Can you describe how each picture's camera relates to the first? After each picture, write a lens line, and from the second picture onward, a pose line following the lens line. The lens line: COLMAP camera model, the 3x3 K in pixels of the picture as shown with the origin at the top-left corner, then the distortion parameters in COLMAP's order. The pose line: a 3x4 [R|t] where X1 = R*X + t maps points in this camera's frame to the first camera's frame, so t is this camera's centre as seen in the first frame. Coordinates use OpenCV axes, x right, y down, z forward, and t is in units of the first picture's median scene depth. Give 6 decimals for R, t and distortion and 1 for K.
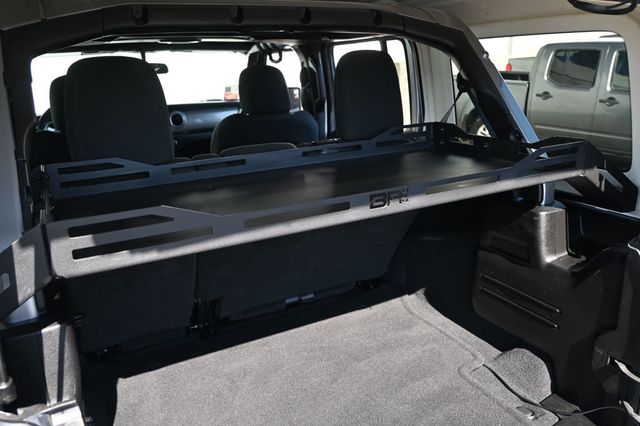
lens RADIAL K [[499.7, 0, 320.0], [0, 499.7, 213.0], [0, 0, 1]] dist [-0.026873, -0.005041]
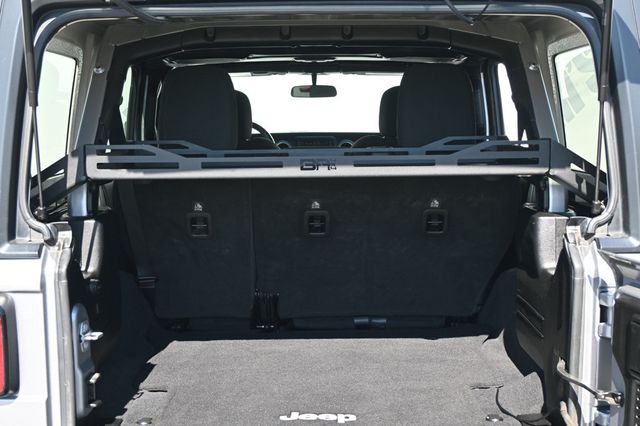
lens RADIAL K [[838.5, 0, 320.0], [0, 838.5, 213.0], [0, 0, 1]] dist [-0.035235, -0.015906]
pose [[0.876103, 0.073348, -0.476512, 0.968958], [-0.153676, 0.979291, -0.131806, 0.310142], [0.456976, 0.188704, 0.869232, -0.706738]]
